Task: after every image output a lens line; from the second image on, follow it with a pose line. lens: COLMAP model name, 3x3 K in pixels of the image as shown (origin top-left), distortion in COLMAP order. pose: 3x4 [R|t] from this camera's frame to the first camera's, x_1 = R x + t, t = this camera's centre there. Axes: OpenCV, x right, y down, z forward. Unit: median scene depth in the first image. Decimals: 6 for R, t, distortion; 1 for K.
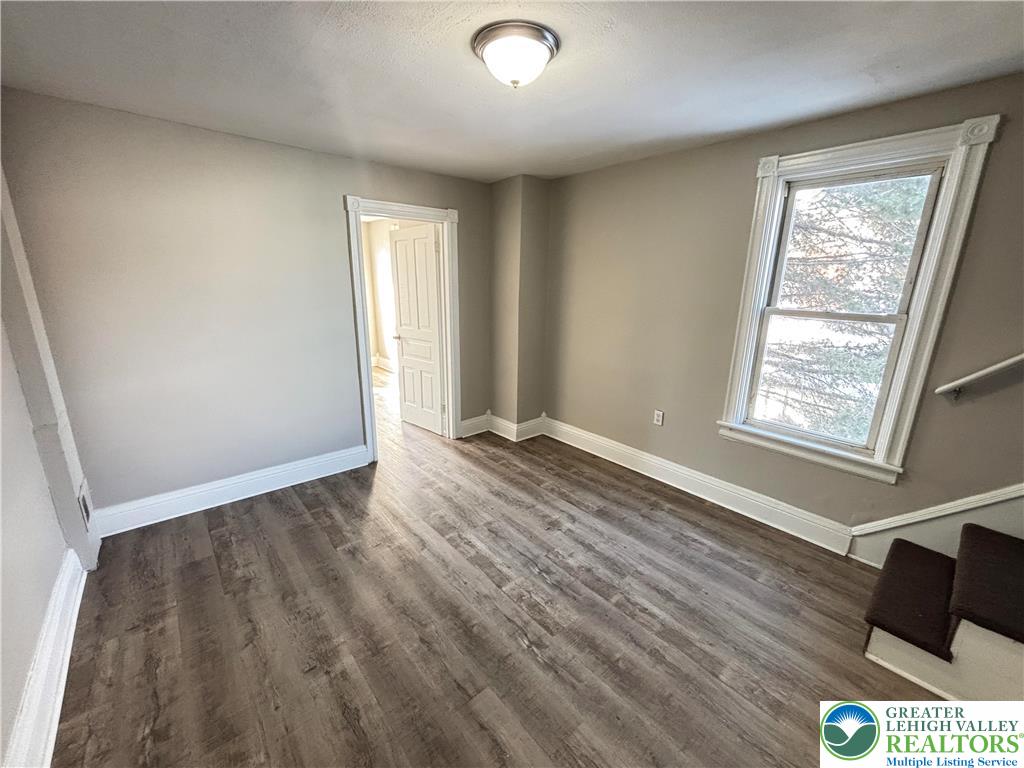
lens RADIAL K [[415.8, 0, 511.4], [0, 415.8, 384.4], [0, 0, 1]] dist [0.006247, -0.000370]
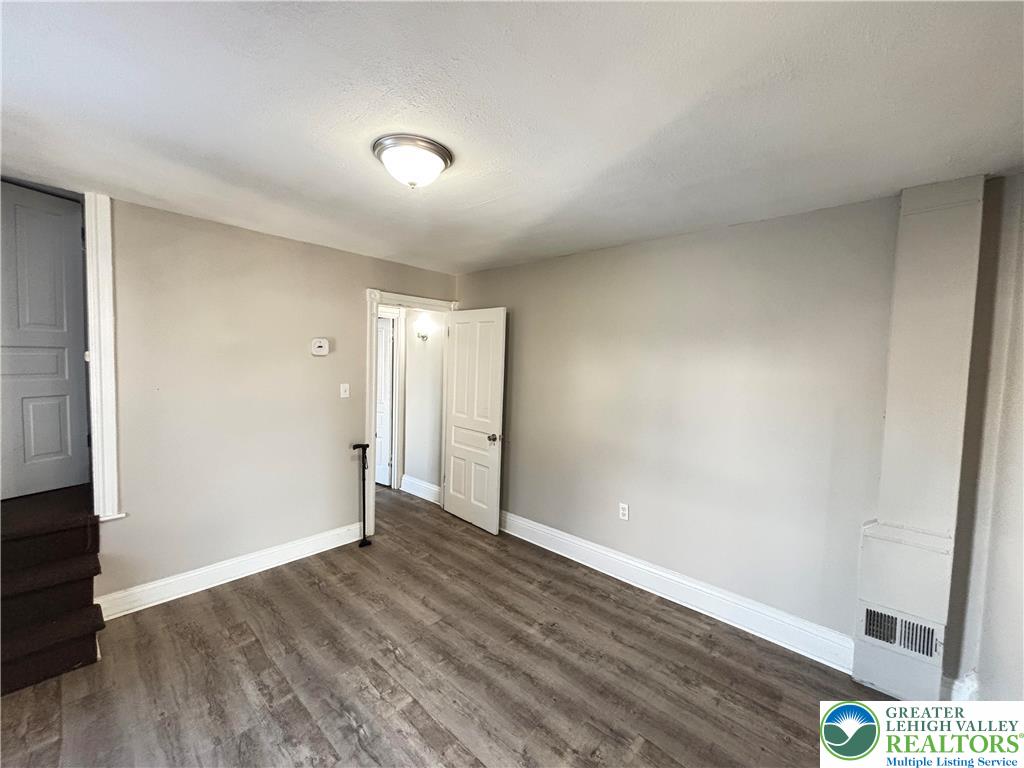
lens RADIAL K [[413.0, 0, 509.5], [0, 413.0, 383.8], [0, 0, 1]] dist [-0.002738, 0.002414]
pose [[-0.991892, -0.035332, -0.122076, -0.104388], [-0.070413, 0.952450, 0.296448, -0.455138], [0.105797, 0.302640, -0.947215, 1.777513]]
